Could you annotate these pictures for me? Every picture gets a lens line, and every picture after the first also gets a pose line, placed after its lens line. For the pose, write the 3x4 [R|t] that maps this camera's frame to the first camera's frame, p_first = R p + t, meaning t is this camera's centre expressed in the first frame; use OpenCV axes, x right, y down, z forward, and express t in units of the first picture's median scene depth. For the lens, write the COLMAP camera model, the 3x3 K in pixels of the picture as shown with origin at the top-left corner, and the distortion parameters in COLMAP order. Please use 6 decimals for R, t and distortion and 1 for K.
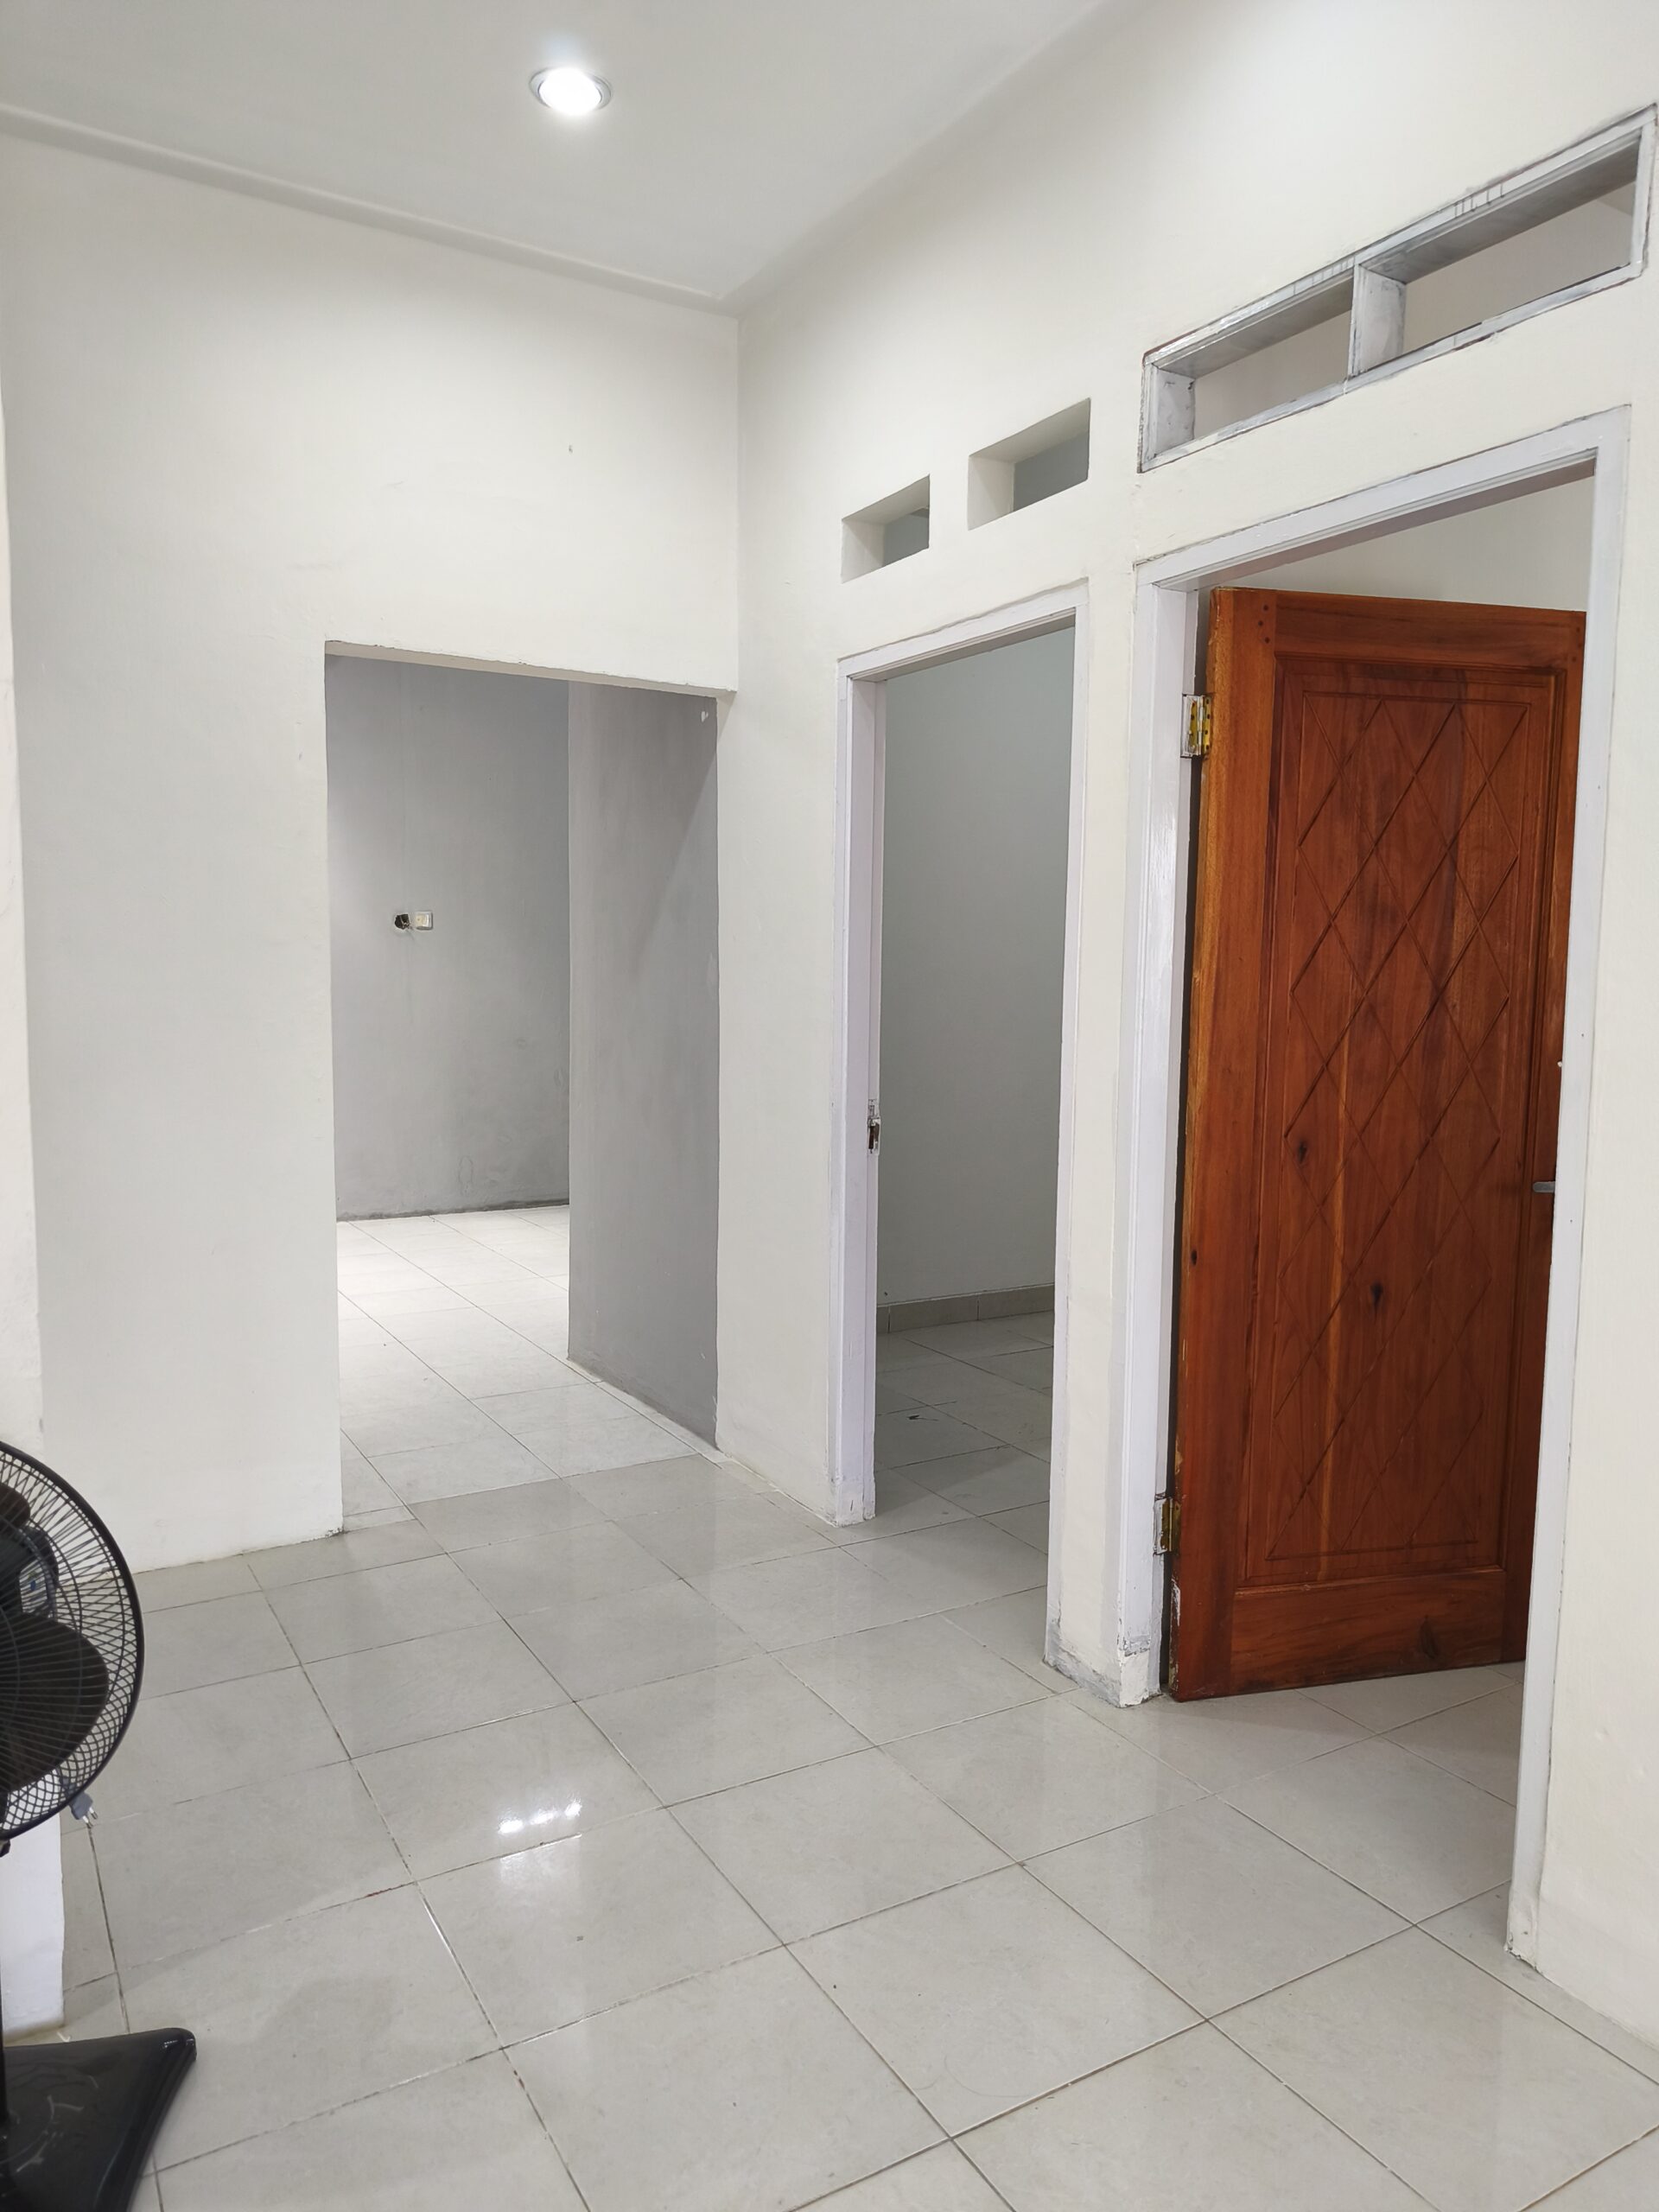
lens RADIAL K [[1535.8, 0, 829.5], [0, 1535.8, 1106.0], [0, 0, 1]] dist [0.062302, -0.068608]
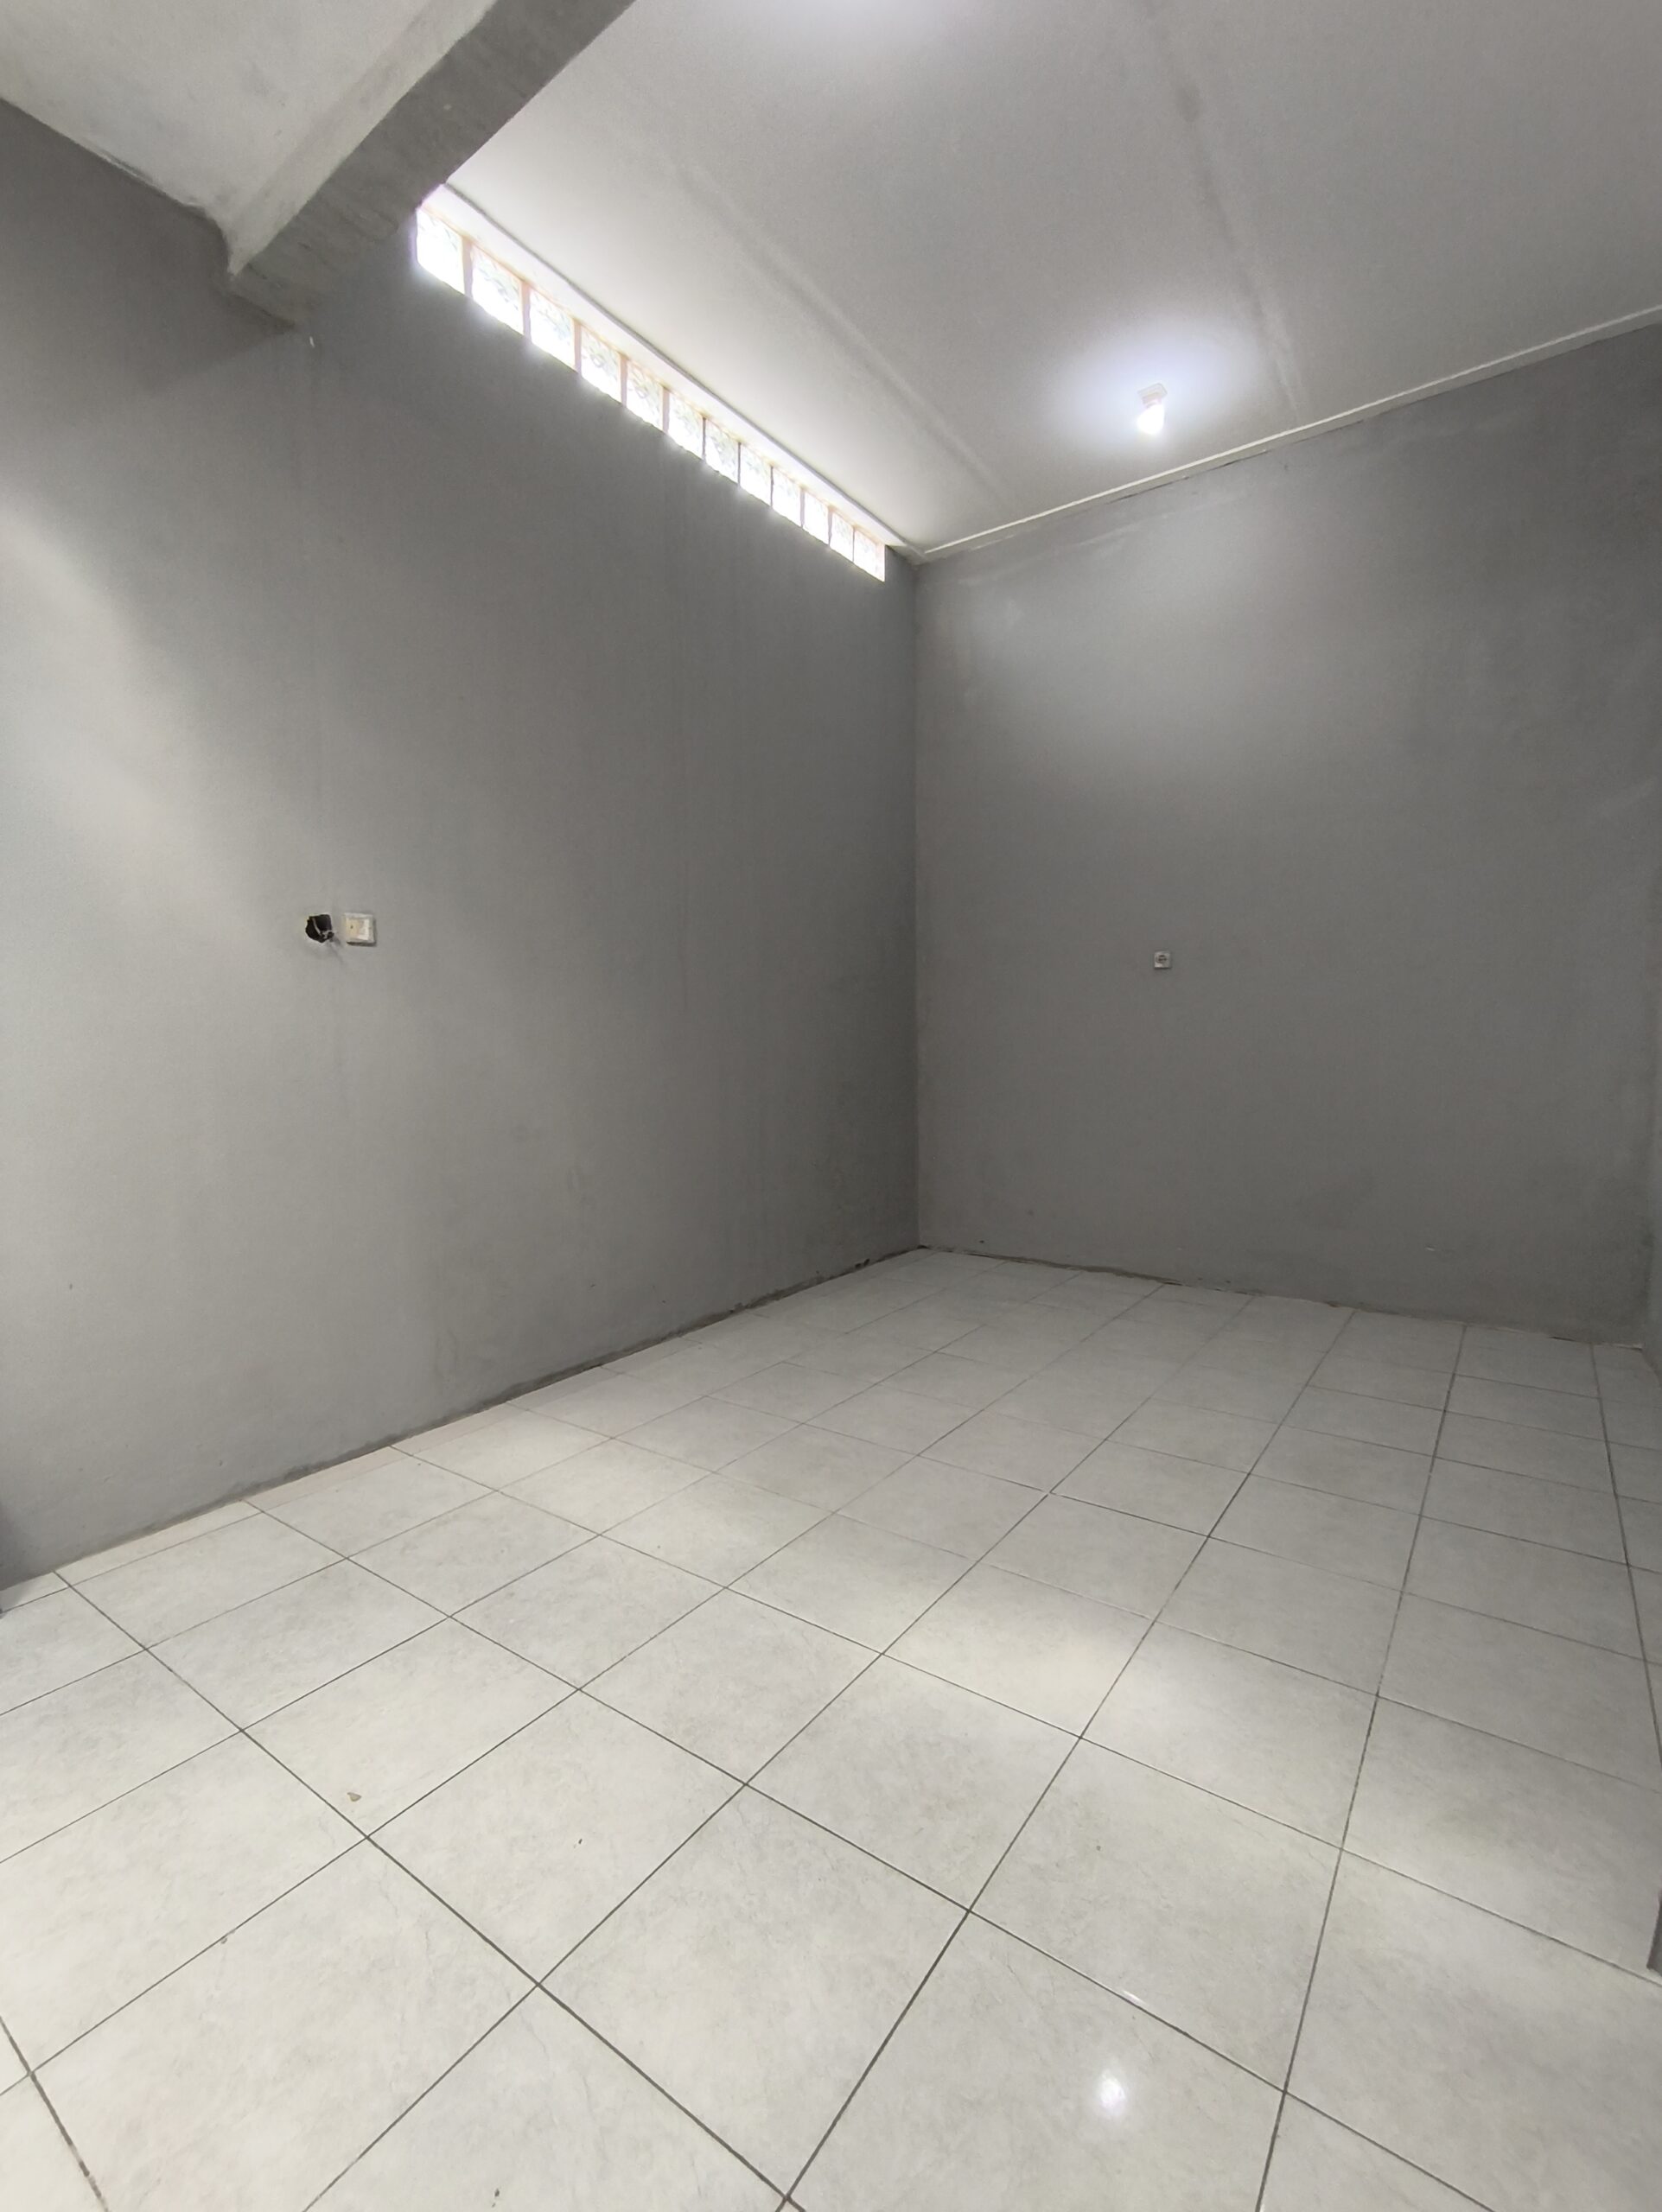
lens RADIAL K [[971.1, 0, 834.4], [0, 971.1, 1116.8], [0, 0, 1]] dist [0.000907, 0.012277]
pose [[0.910475, -0.057181, 0.409593, -0.594995], [0.061874, 0.998082, 0.001798, -0.098154], [-0.408910, 0.023706, 0.912267, 1.422102]]
